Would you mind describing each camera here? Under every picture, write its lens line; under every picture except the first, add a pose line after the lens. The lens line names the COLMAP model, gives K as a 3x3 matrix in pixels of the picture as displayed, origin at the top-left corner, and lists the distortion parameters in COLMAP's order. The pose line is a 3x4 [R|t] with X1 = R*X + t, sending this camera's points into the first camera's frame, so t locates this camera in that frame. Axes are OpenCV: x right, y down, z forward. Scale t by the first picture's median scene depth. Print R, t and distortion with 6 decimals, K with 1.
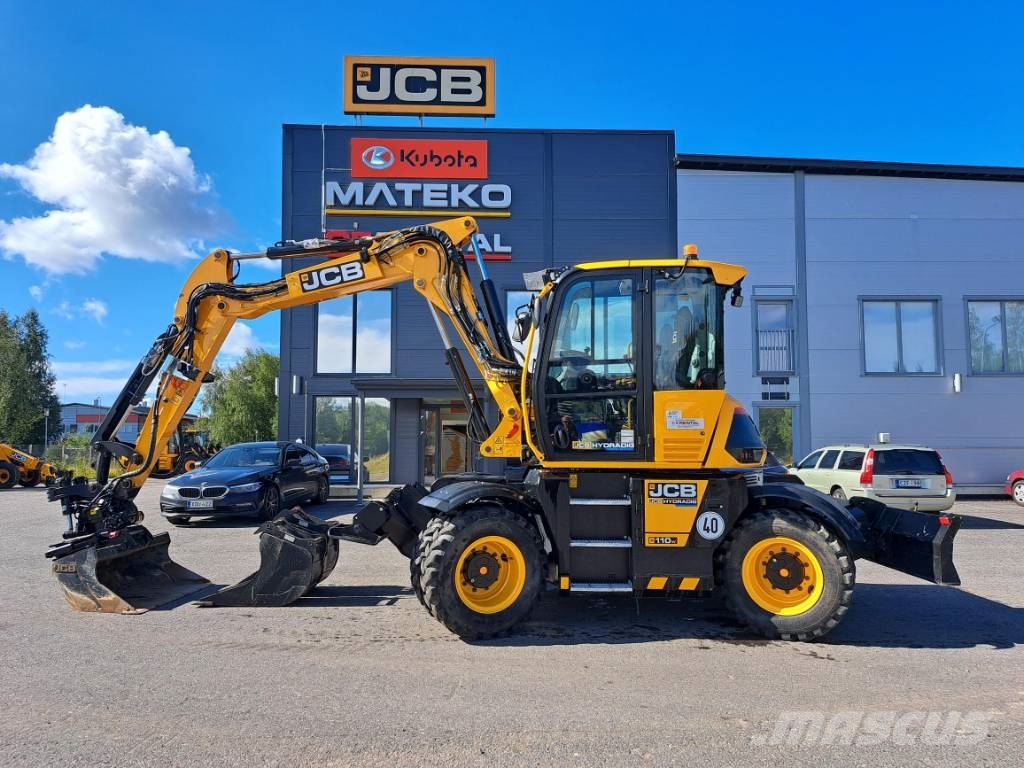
lens RADIAL K [[740.4, 0, 522.9], [0, 740.4, 384.0], [0, 0, 1]] dist [0.054313, -0.005448]
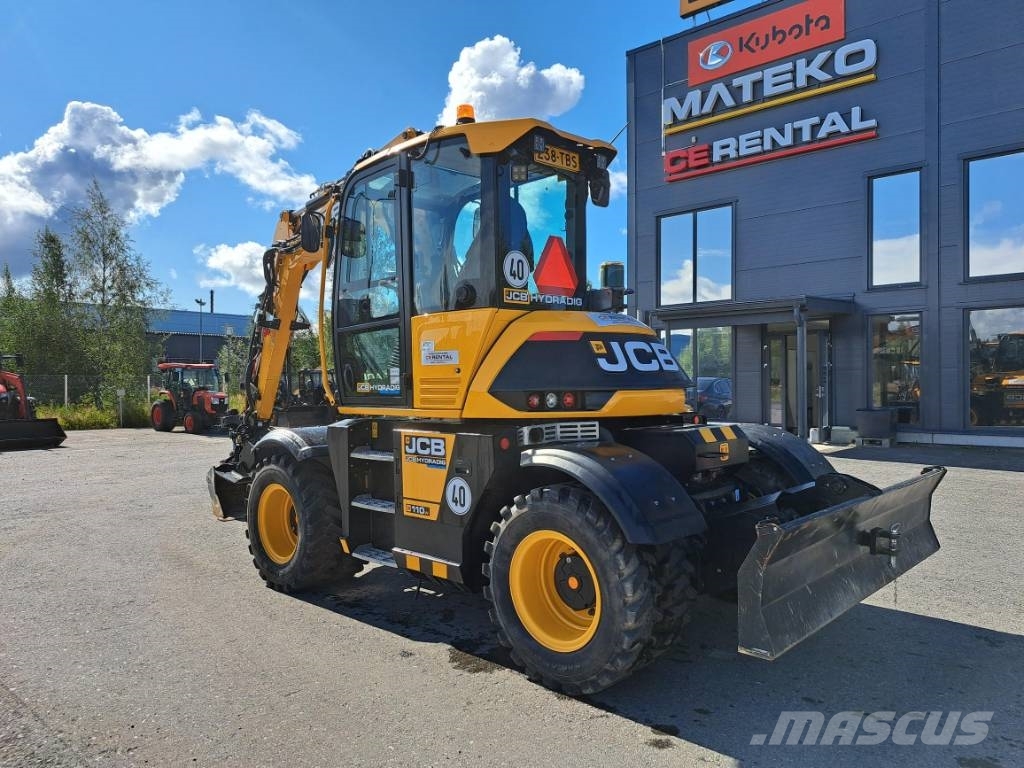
lens RADIAL K [[745.0, 0, 518.6], [0, 745.0, 375.1], [0, 0, 1]] dist [0.039663, -0.007357]
pose [[0.726245, -0.011797, -0.687334, 0.346910], [0.067062, 0.996300, 0.053758, 0.015627], [0.684157, -0.085135, 0.724349, 0.225450]]
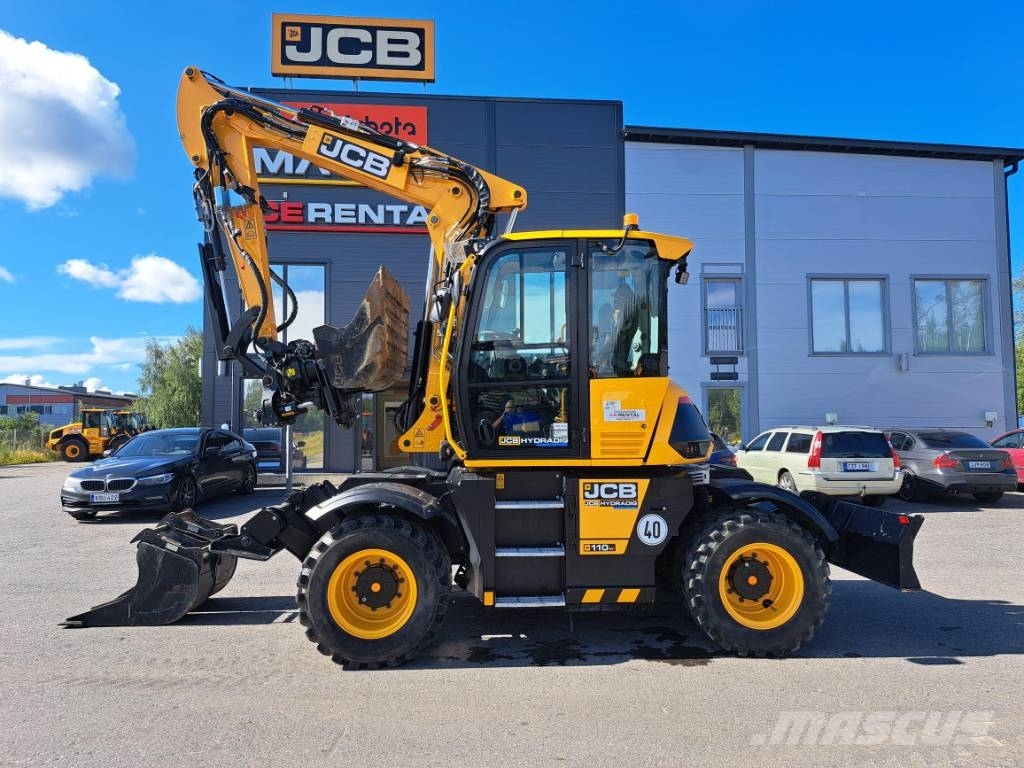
lens RADIAL K [[745.0, 0, 518.6], [0, 745.0, 375.1], [0, 0, 1]] dist [0.039663, -0.007357]
pose [[0.998277, -0.002549, 0.058615, 0.017338], [0.001495, 0.999836, 0.018028, -0.005020], [-0.058651, -0.017909, 0.998118, 0.051706]]
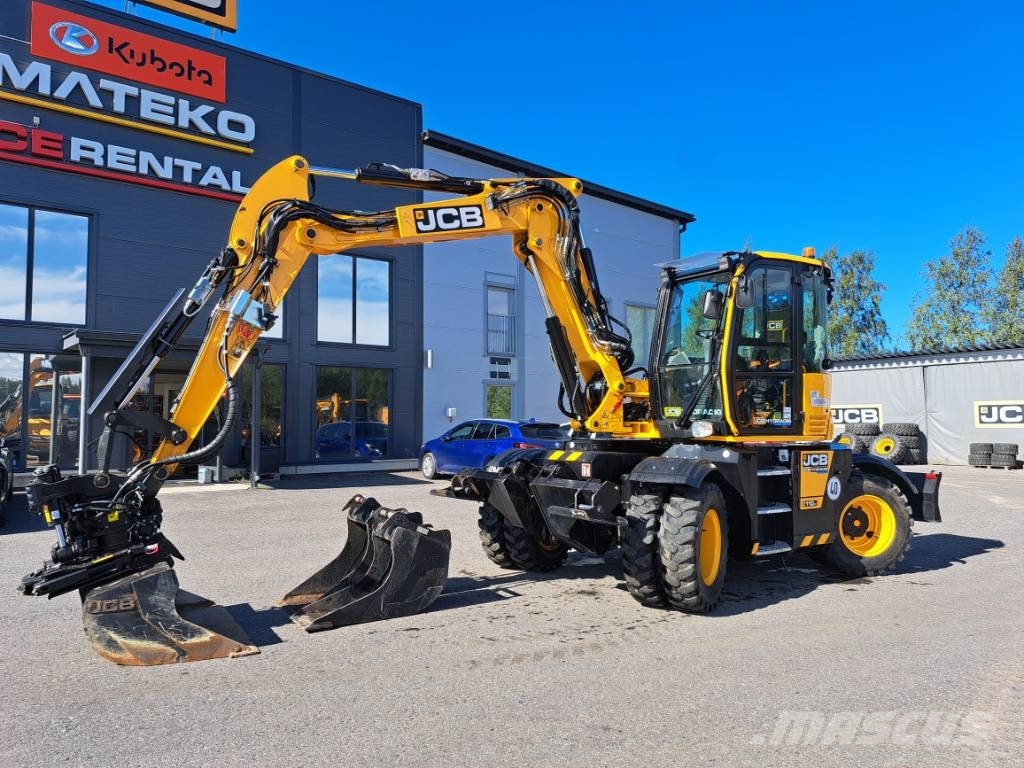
lens RADIAL K [[751.1, 0, 534.4], [0, 751.1, 367.2], [0, 0, 1]] dist [0.019874, -0.010954]
pose [[0.800778, 0.046505, 0.597153, -0.371634], [-0.052868, 0.998578, -0.006872, 0.012903], [-0.596624, -0.026067, 0.802098, 0.140137]]
